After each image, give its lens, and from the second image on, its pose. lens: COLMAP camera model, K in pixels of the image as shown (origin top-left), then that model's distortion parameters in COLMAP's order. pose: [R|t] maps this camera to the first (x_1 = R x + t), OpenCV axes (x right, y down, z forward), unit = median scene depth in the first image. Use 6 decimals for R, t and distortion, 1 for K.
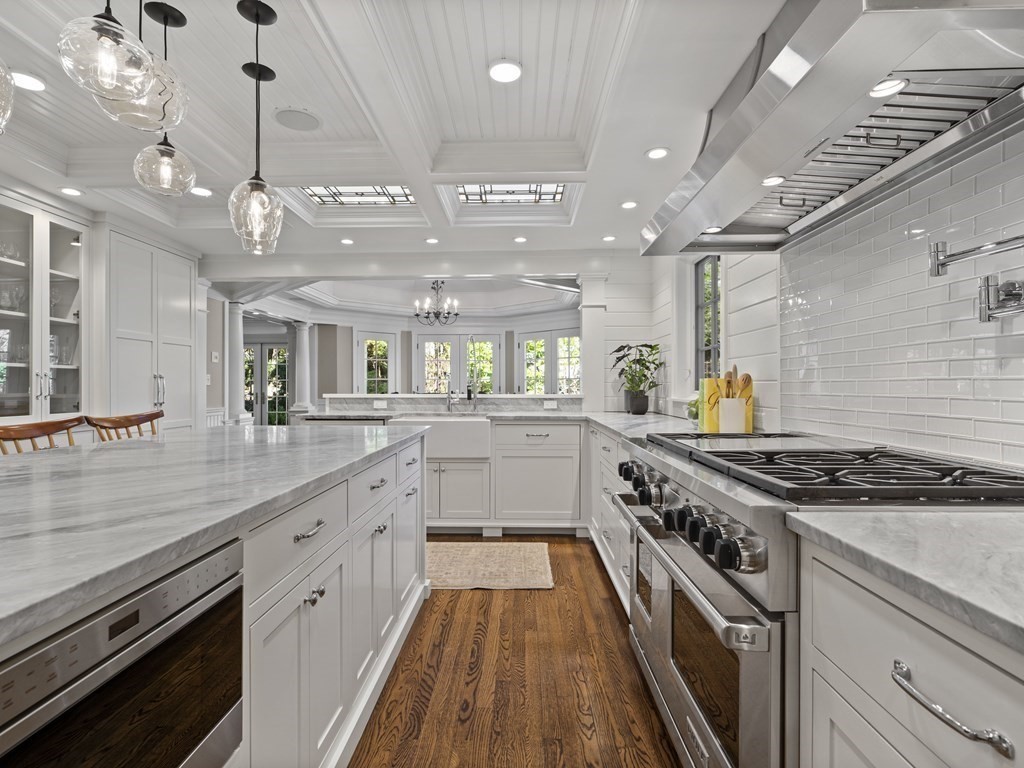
lens RADIAL K [[531.2, 0, 512.0], [0, 531.2, 382.5], [0, 0, 1]] dist [-0.034436, 0.003867]
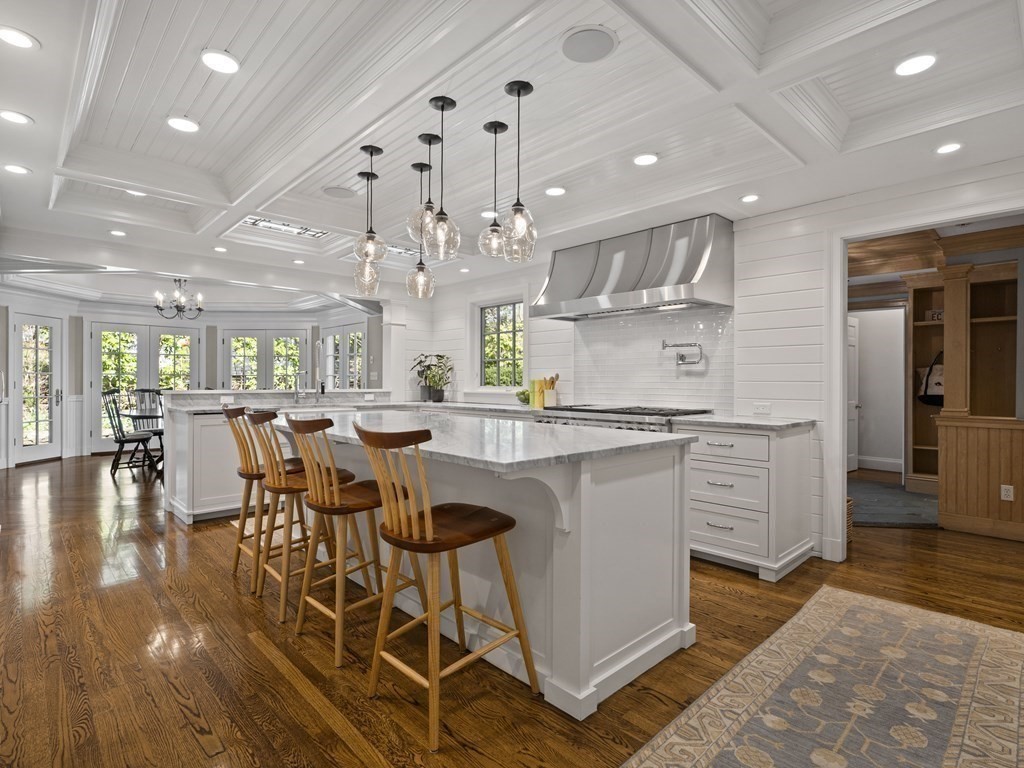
lens RADIAL K [[531.2, 0, 519.1], [0, 531.2, 381.9], [0, 0, 1]] dist [-0.034436, 0.003867]
pose [[0.682333, 0.003827, 0.731031, -0.648149], [-0.009053, 0.999954, 0.003216, -0.003541], [-0.730985, -0.008812, 0.682336, -0.169008]]
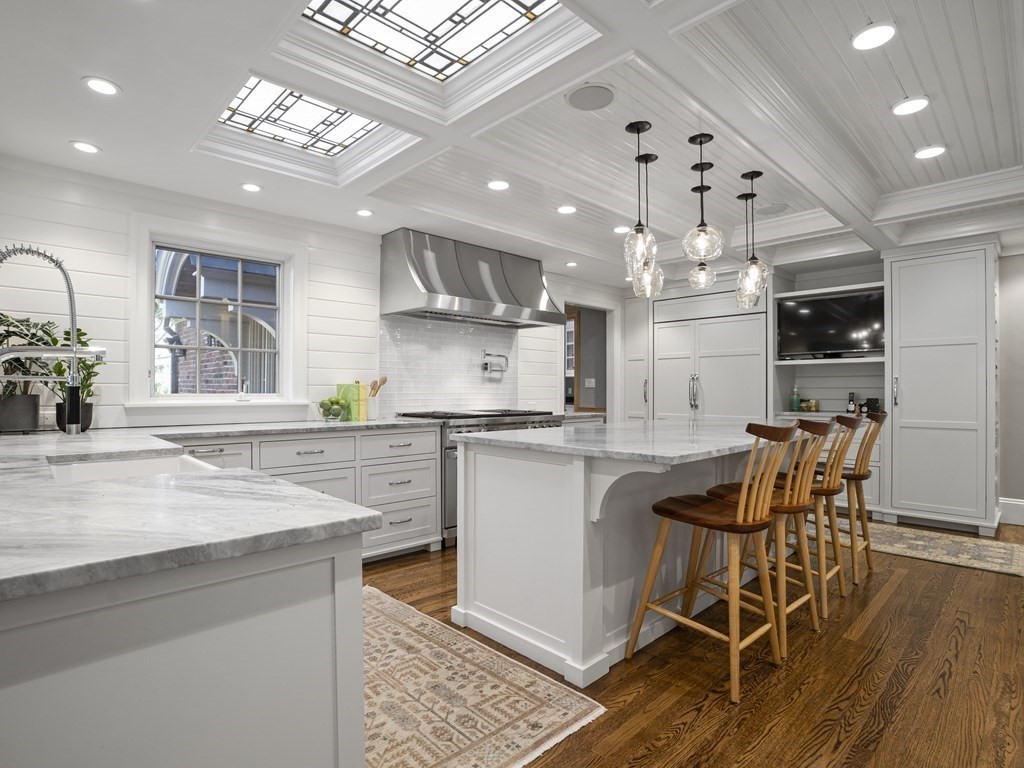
lens RADIAL K [[531.2, 0, 519.9], [0, 531.2, 387.2], [0, 0, 1]] dist [-0.034436, 0.003867]
pose [[-0.741028, 0.002985, 0.671467, -0.545055], [-0.005195, 0.999935, -0.010178, 0.008359], [-0.671454, -0.011030, -0.740964, 1.059097]]
